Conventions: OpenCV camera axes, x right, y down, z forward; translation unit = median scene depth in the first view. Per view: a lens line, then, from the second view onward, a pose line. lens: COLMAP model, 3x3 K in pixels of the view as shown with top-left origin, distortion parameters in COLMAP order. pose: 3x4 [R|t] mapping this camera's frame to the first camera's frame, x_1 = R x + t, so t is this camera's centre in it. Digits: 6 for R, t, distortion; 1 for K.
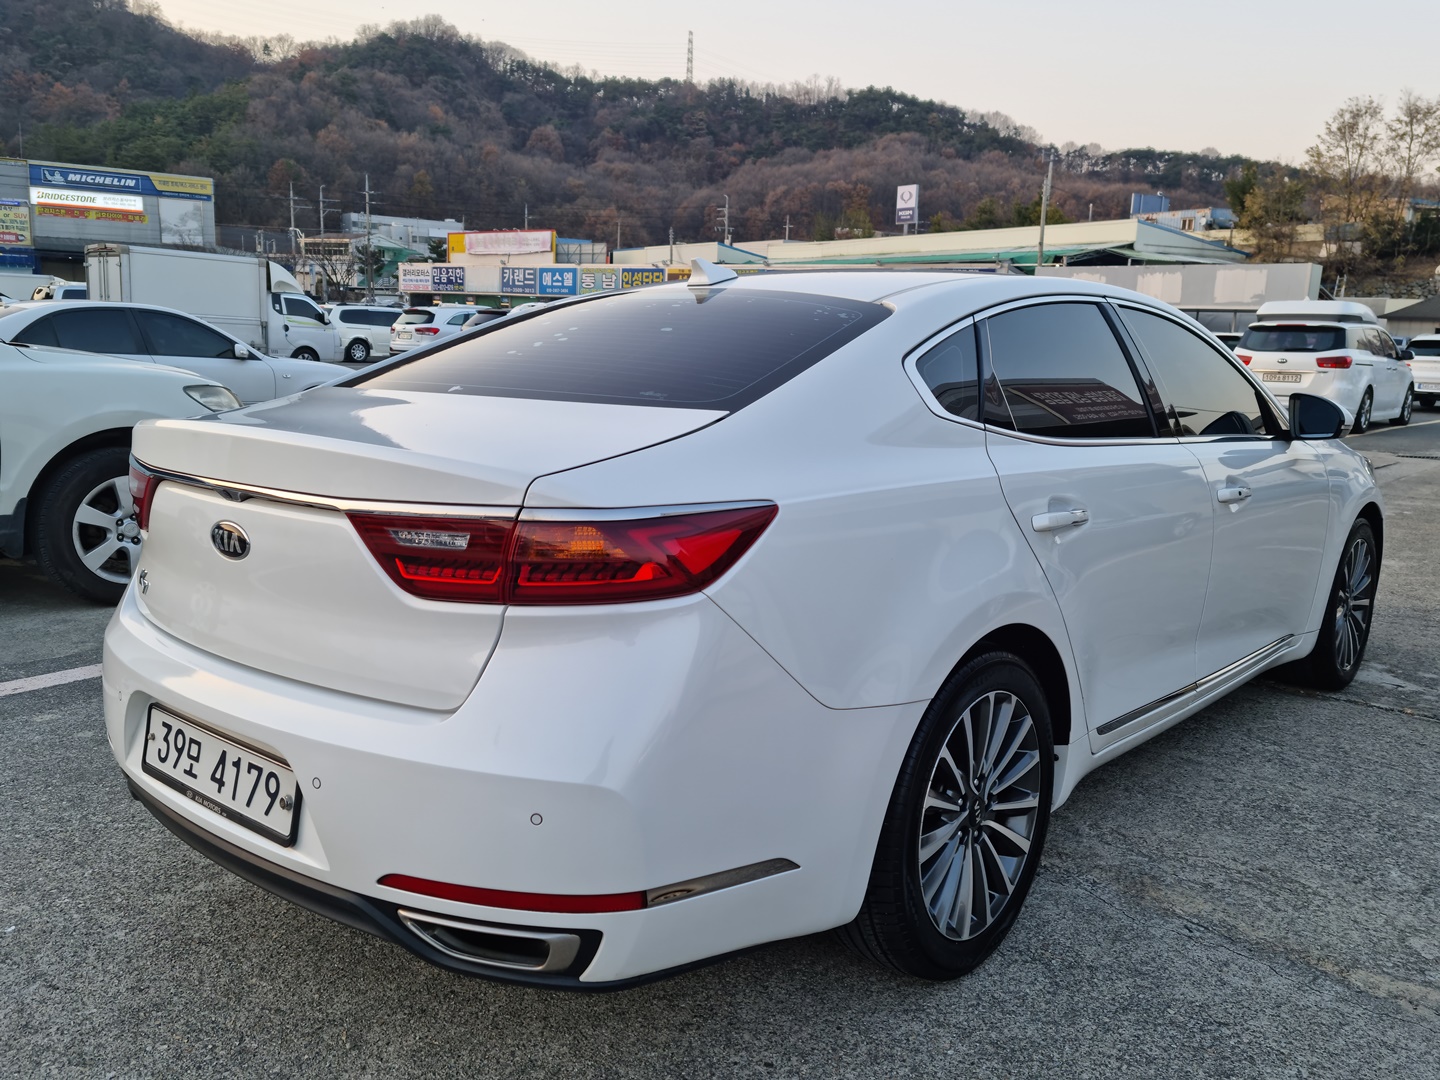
lens RADIAL K [[1168.0, 0, 720.0], [0, 1168.0, 540.0], [0, 0, 1]] dist [0.087375, -0.099419]
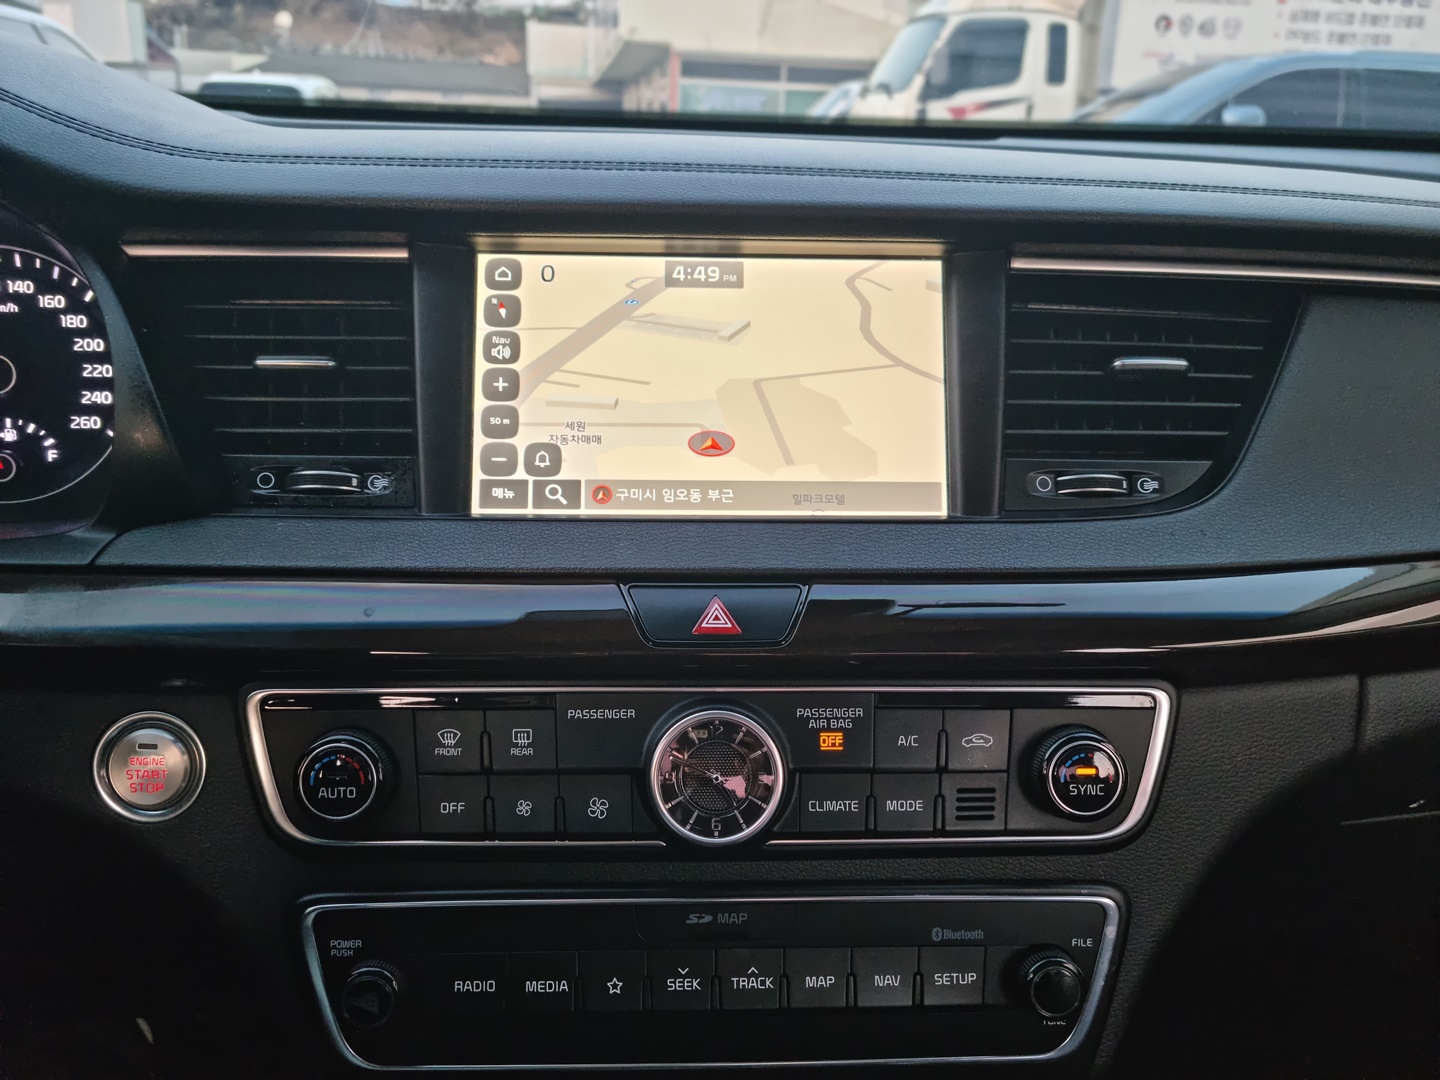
lens RADIAL K [[1168.0, 0, 720.0], [0, 1168.0, 540.0], [0, 0, 1]] dist [0.087375, -0.099419]
pose [[0.662472, -0.249393, 0.706353, 0.094508], [0.121009, 0.966196, 0.227644, -0.017431], [-0.739248, -0.065332, 0.670257, 0.135610]]
